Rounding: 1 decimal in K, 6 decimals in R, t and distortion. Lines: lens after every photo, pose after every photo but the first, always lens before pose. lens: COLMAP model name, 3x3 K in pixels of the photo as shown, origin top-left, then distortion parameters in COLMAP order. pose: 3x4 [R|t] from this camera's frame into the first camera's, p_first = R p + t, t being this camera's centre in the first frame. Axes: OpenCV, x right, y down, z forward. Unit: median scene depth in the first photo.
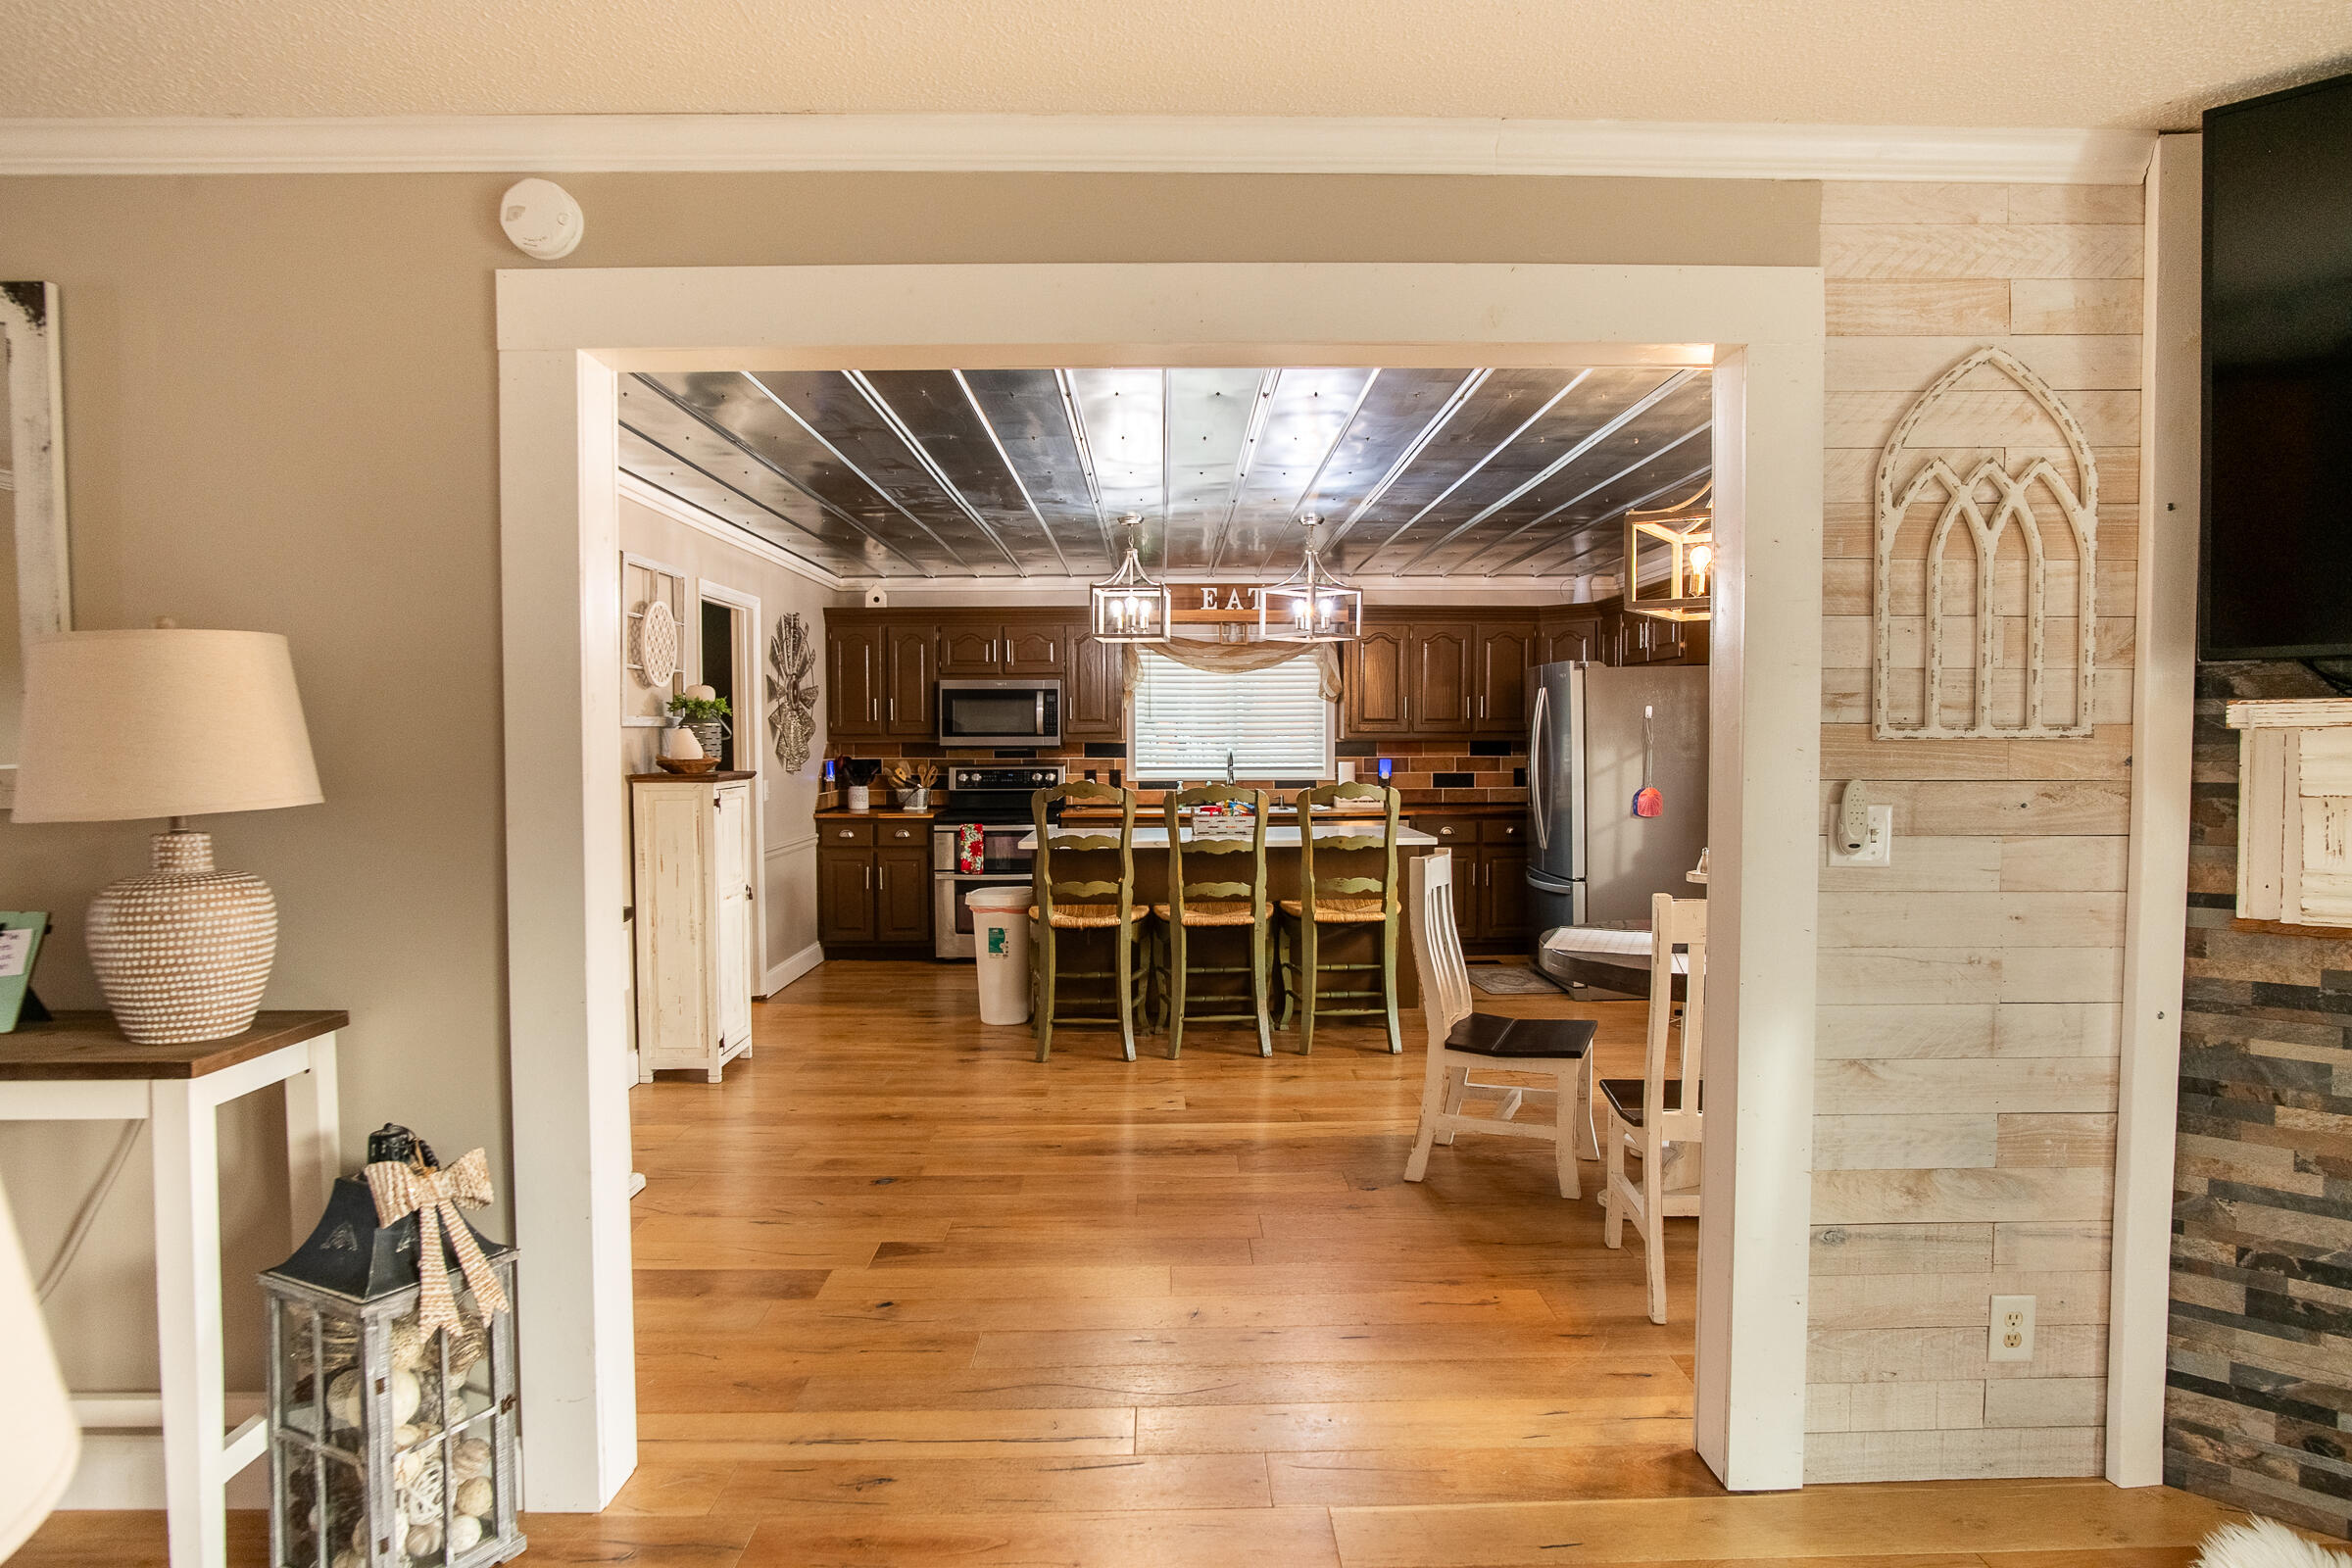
lens RADIAL K [[1336.8, 0, 1178.7], [0, 1336.8, 792.7], [0, 0, 1]] dist [-0.028689, -0.000337]
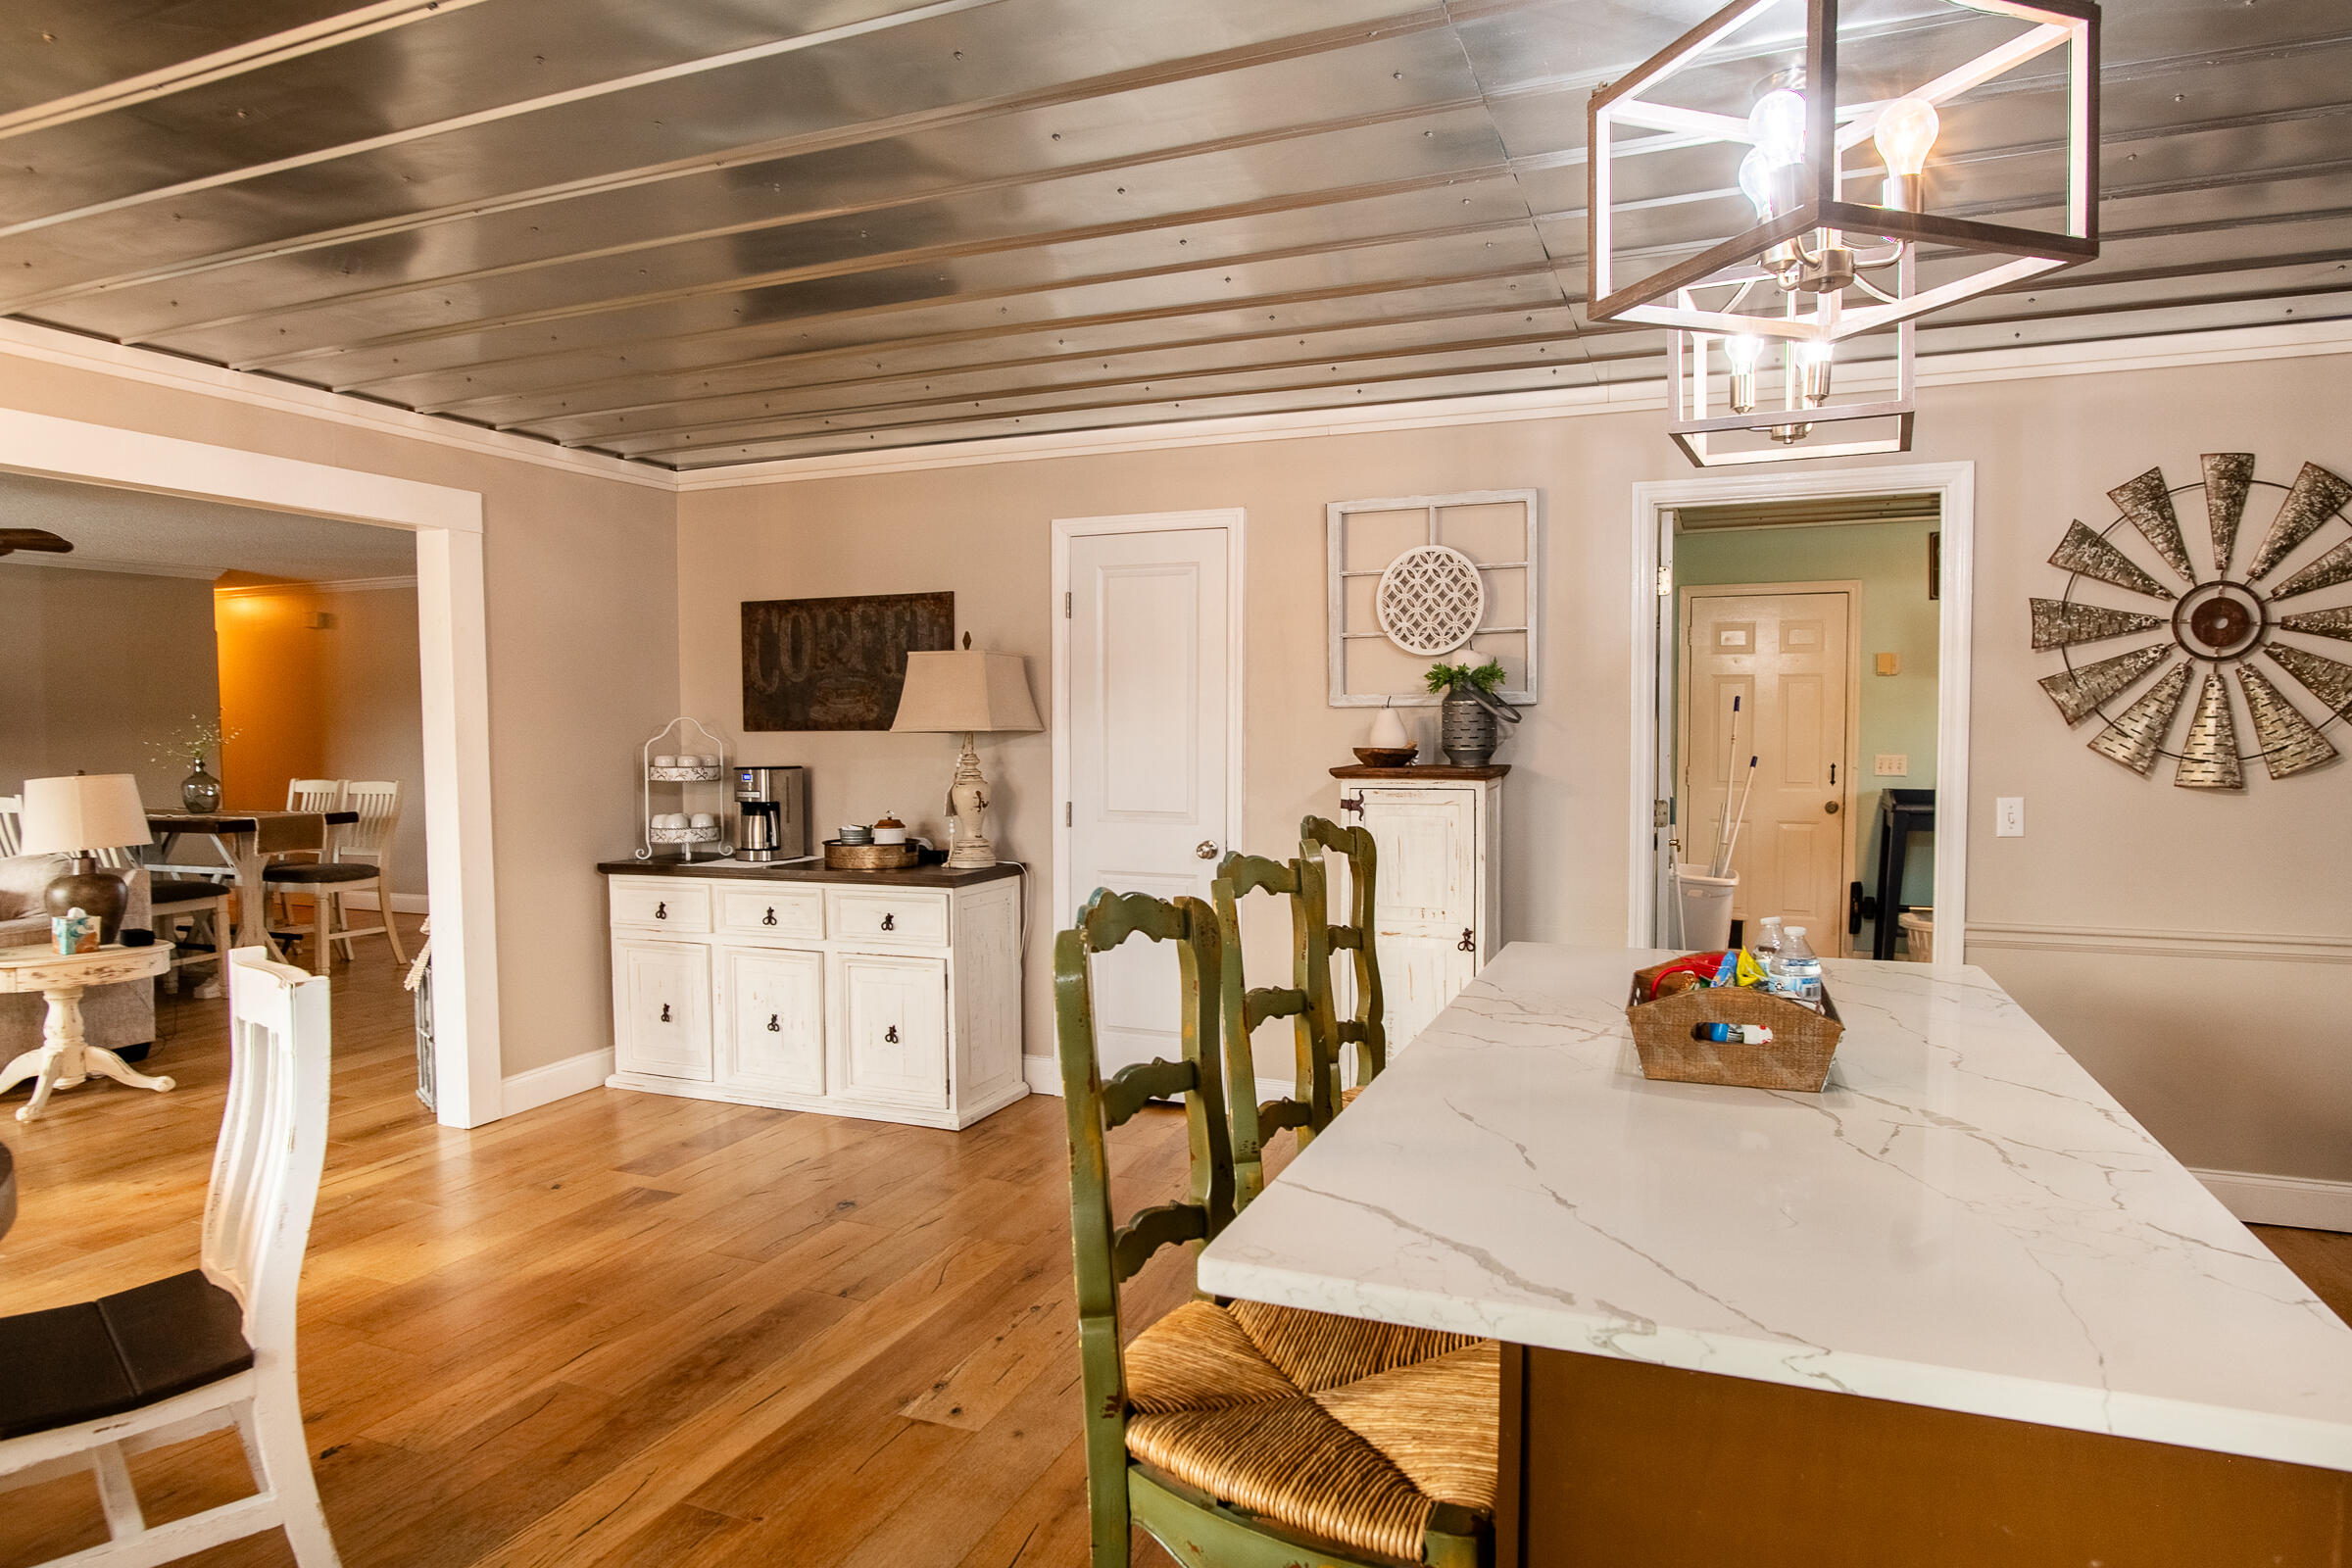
lens RADIAL K [[1336.8, 0, 1178.7], [0, 1336.8, 792.7], [0, 0, 1]] dist [-0.028689, -0.000337]
pose [[-0.378828, 0.051223, -0.924049, 0.478199], [-0.031313, 0.997186, 0.068114, -0.058981], [0.924937, 0.054739, -0.376158, 1.386412]]
